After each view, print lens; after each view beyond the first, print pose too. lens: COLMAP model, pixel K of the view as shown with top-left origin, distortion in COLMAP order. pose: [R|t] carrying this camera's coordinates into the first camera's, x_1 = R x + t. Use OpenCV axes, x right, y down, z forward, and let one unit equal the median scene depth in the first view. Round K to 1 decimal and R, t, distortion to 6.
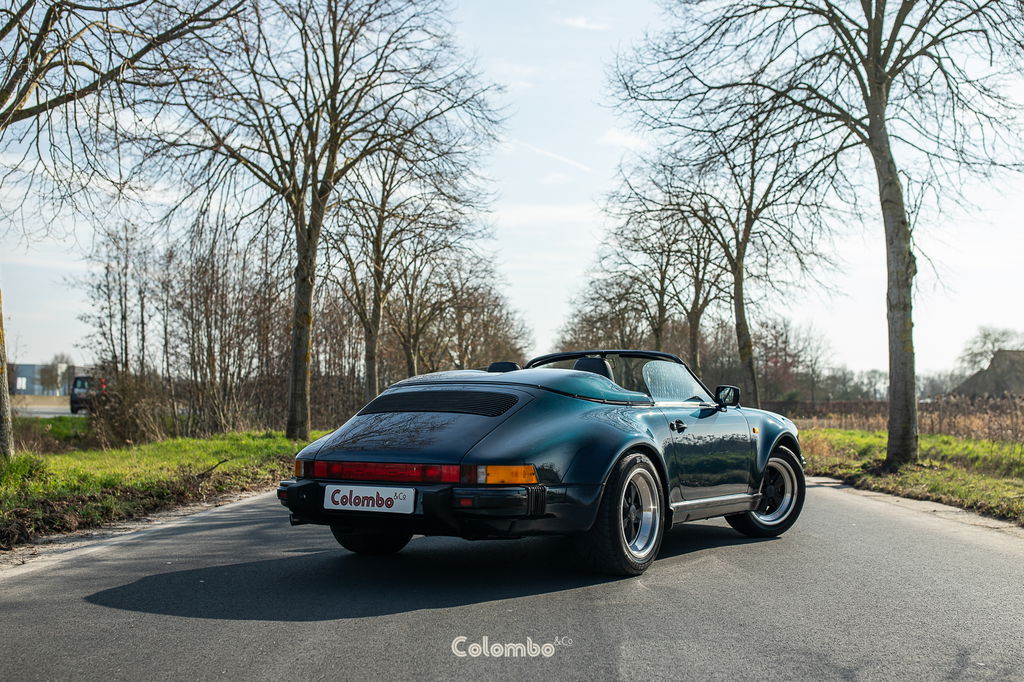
lens RADIAL K [[1091.3, 0, 512.0], [0, 1091.3, 341.0], [0, 0, 1]] dist [-0.020276, -0.007179]
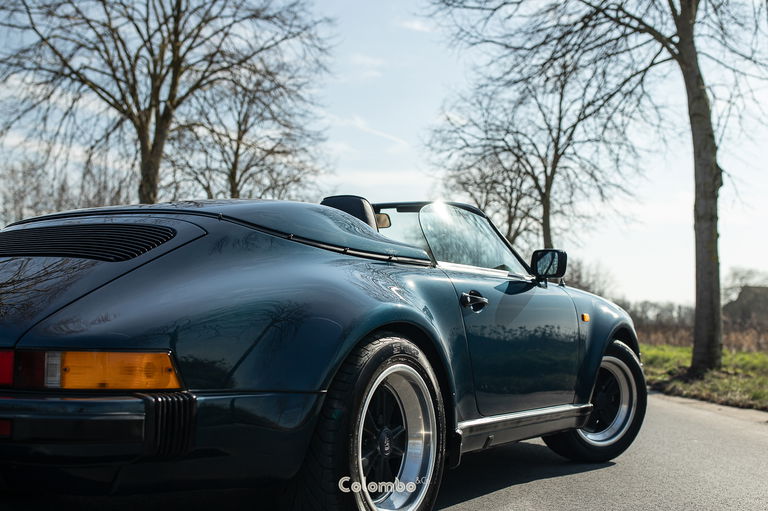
lens RADIAL K [[797.1, 0, 402.4], [0, 797.1, 294.0], [0, 0, 1]] dist [0.001206, 0.014397]
pose [[0.999360, 0.011088, 0.034015, 0.035465], [-0.011580, 0.999831, 0.014303, 0.025510], [-0.033850, -0.014688, 0.999319, 0.200608]]
